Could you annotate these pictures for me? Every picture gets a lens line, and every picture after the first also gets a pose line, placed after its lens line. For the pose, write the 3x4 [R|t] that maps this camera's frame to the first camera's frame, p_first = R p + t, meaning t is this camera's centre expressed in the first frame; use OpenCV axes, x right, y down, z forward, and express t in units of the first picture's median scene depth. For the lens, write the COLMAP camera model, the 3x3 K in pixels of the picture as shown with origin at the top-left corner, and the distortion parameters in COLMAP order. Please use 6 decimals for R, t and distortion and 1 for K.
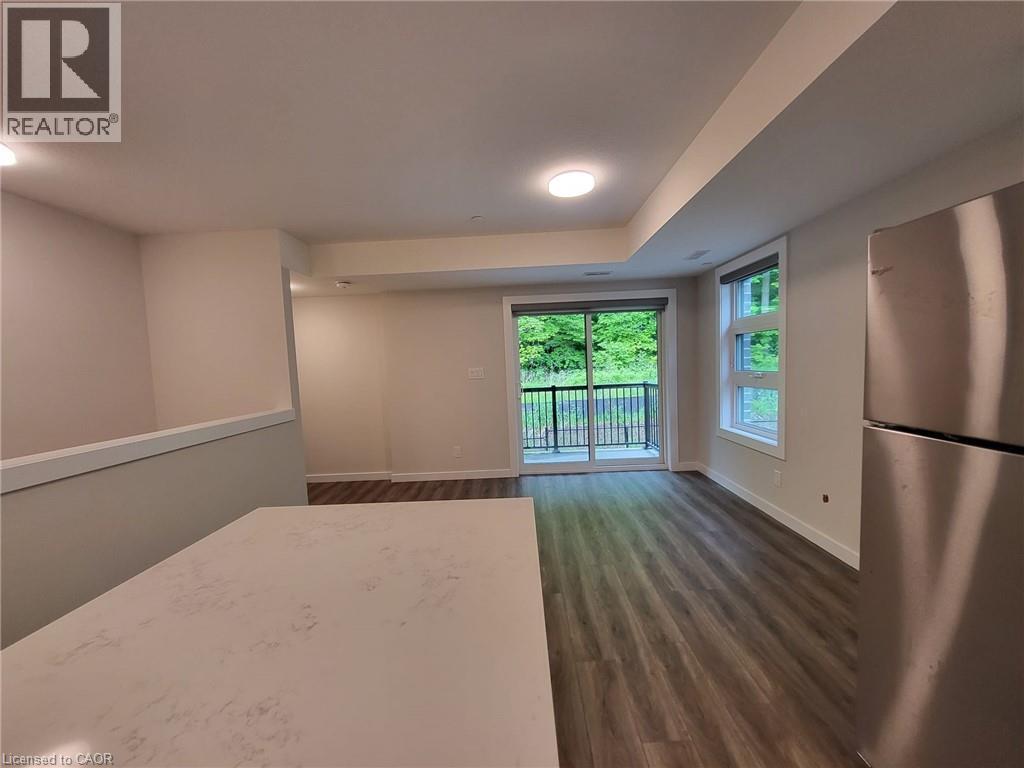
lens RADIAL K [[400.9, 0, 514.2], [0, 400.9, 390.0], [0, 0, 1]] dist [0.007723, -0.000160]
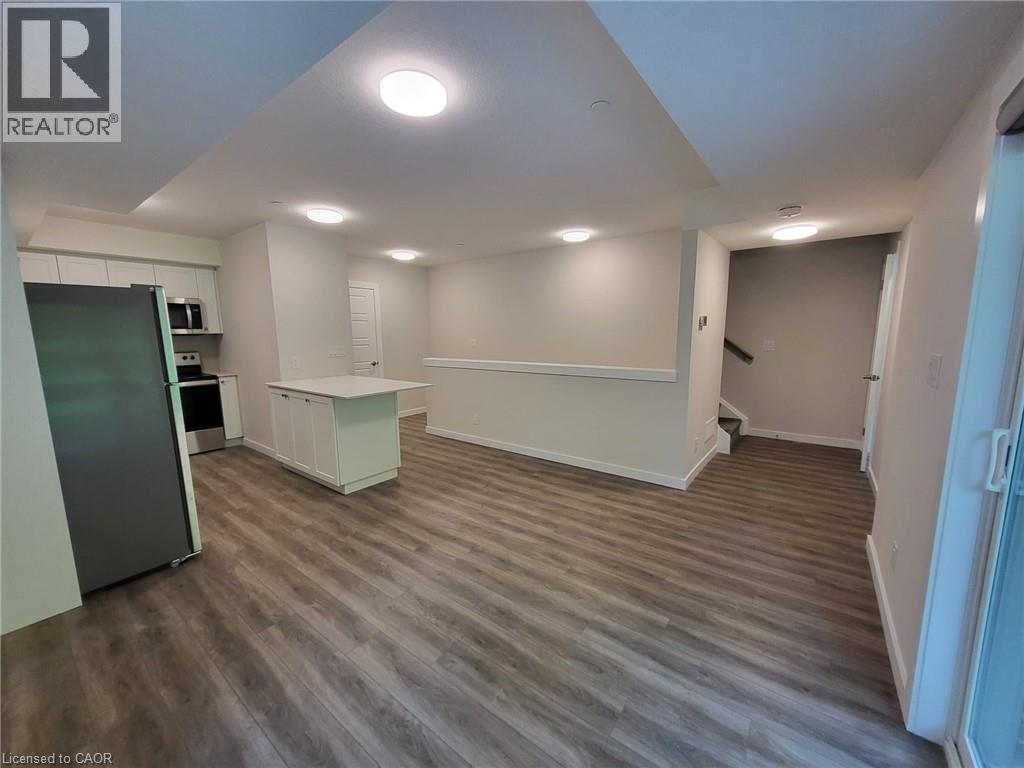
lens RADIAL K [[400.9, 0, 514.2], [0, 400.9, 390.0], [0, 0, 1]] dist [0.007723, -0.000160]
pose [[-0.591176, 0.165832, -0.789311, 0.782106], [-0.016503, 0.975942, 0.217403, -0.187337], [0.806374, 0.141549, -0.574217, 1.857206]]
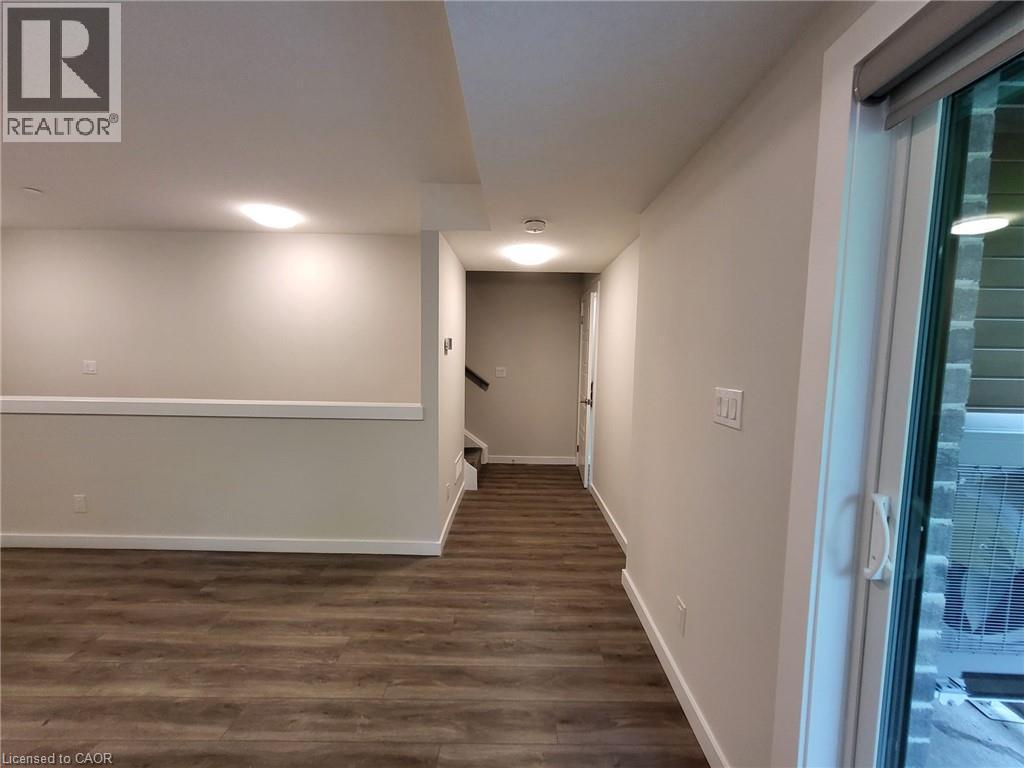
lens RADIAL K [[400.9, 0, 514.2], [0, 400.9, 390.0], [0, 0, 1]] dist [0.007723, -0.000160]
pose [[0.013875, 0.128827, -0.991570, 0.382696], [-0.081515, 0.988510, 0.127288, -0.157271], [0.996576, 0.079061, 0.024217, 1.706245]]
